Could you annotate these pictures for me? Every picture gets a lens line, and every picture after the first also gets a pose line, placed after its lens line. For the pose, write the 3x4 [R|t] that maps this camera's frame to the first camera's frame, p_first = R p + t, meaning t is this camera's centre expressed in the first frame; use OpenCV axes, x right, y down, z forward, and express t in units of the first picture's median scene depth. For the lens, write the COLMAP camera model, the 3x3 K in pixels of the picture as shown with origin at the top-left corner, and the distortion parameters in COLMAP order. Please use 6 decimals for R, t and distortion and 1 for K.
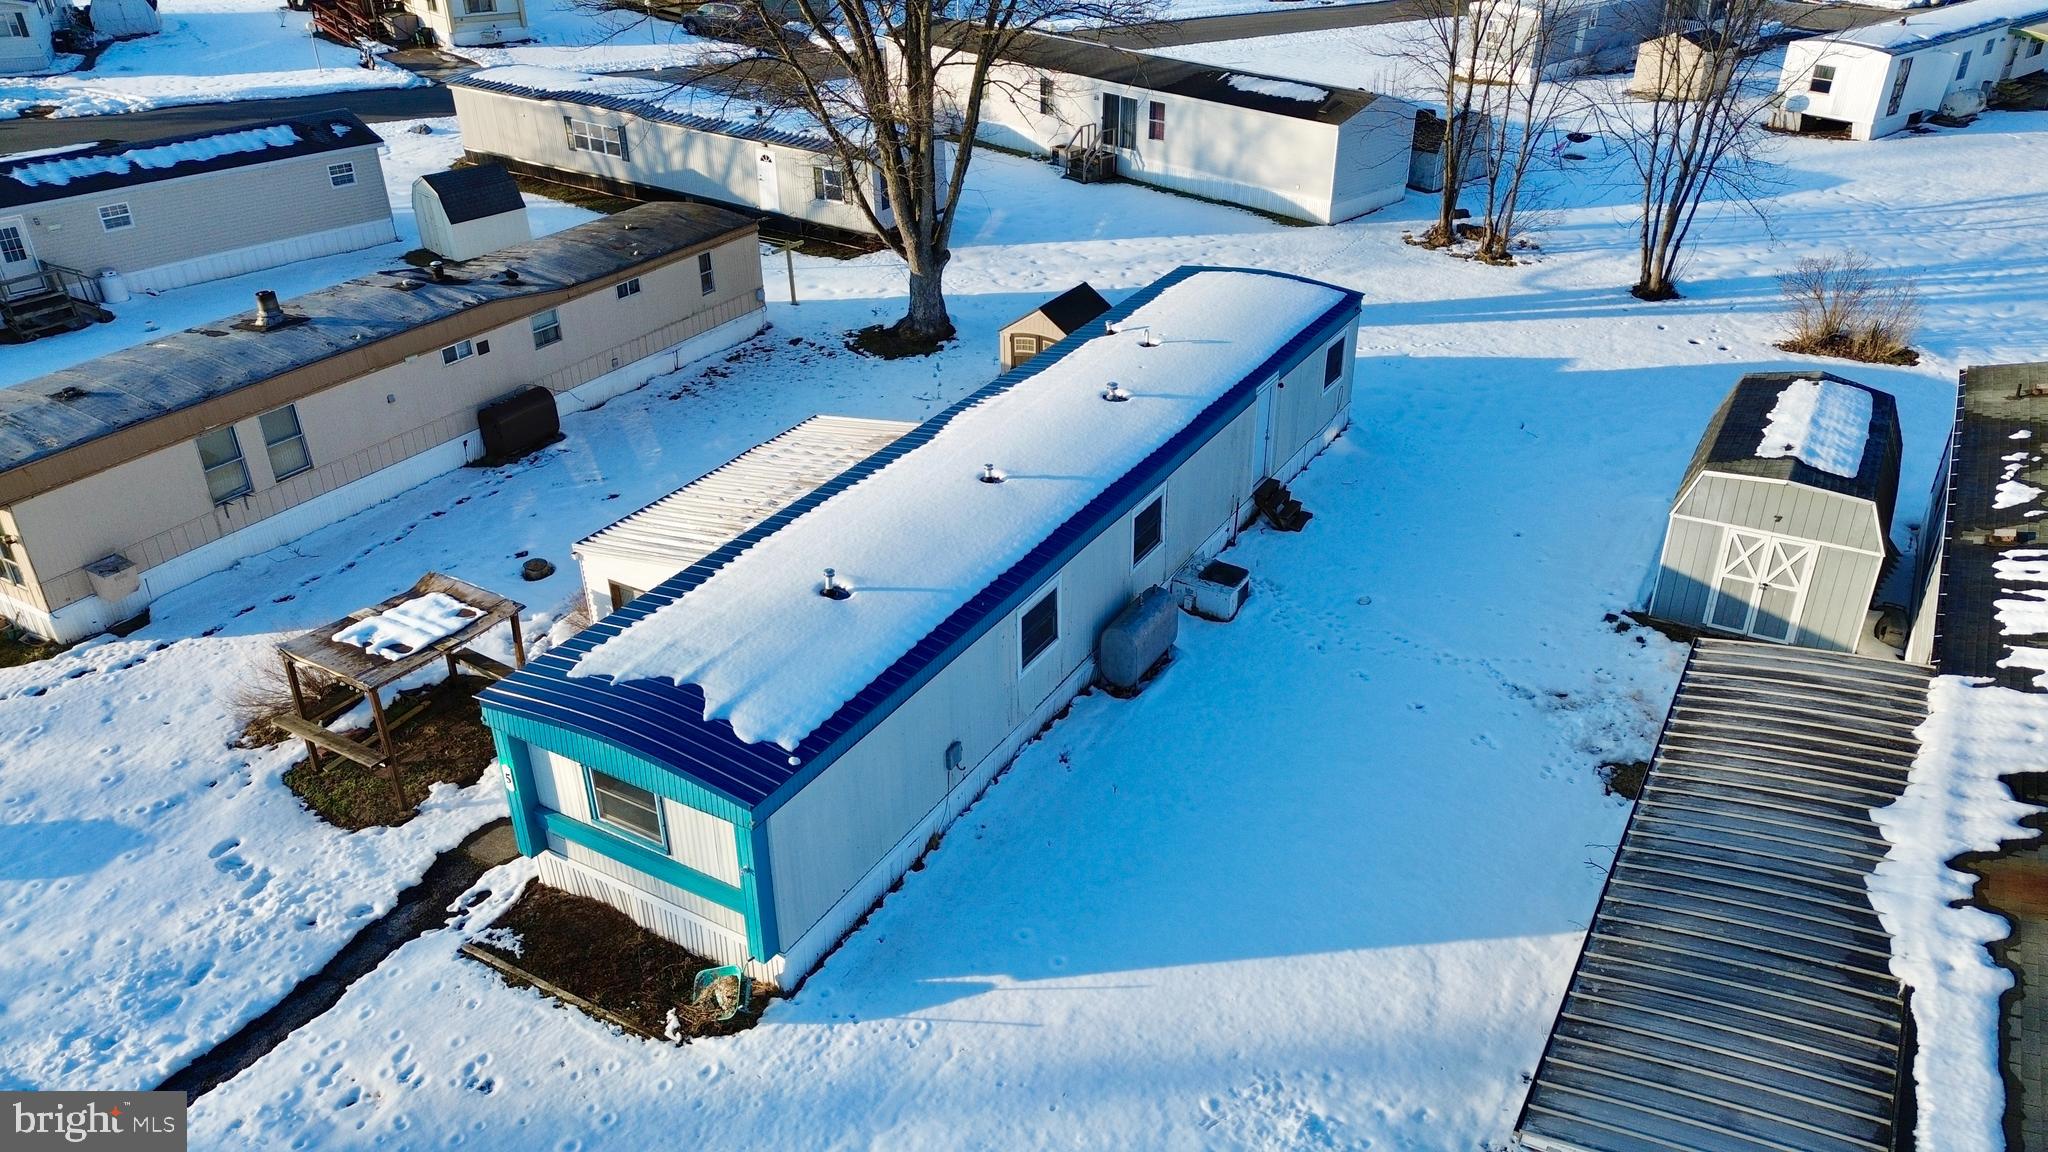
lens RADIAL K [[1445.2, 0, 1032.7], [0, 1445.2, 579.0], [0, 0, 1]] dist [0.070978, -0.065311]
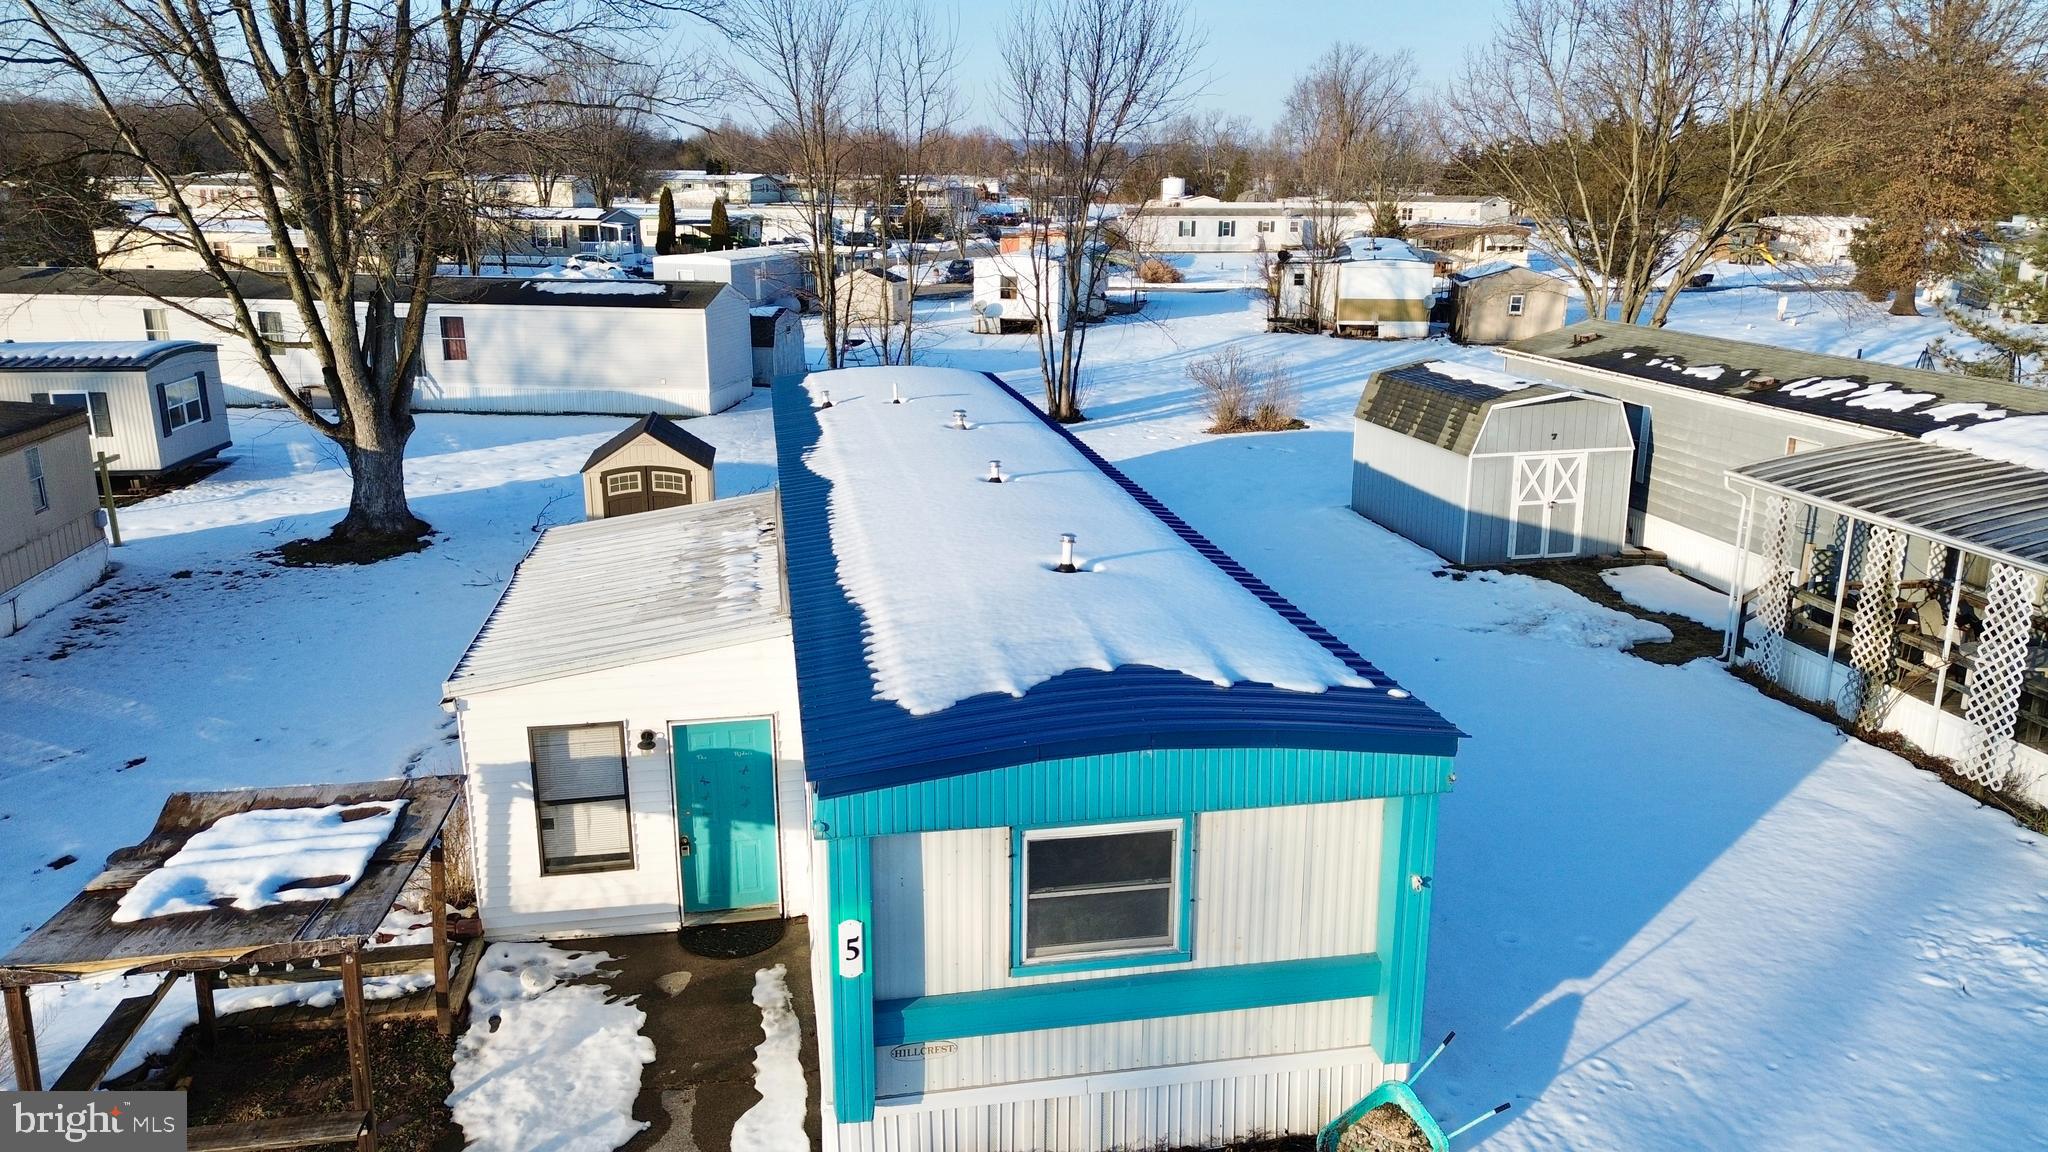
lens RADIAL K [[1445.2, 0, 1035.2], [0, 1445.2, 571.4], [0, 0, 1]] dist [0.070978, -0.065311]
pose [[0.756534, -0.158755, 0.634392, -0.380805], [0.312363, 0.939992, -0.137273, 0.063806], [-0.574531, 0.302012, 0.760725, 0.337232]]
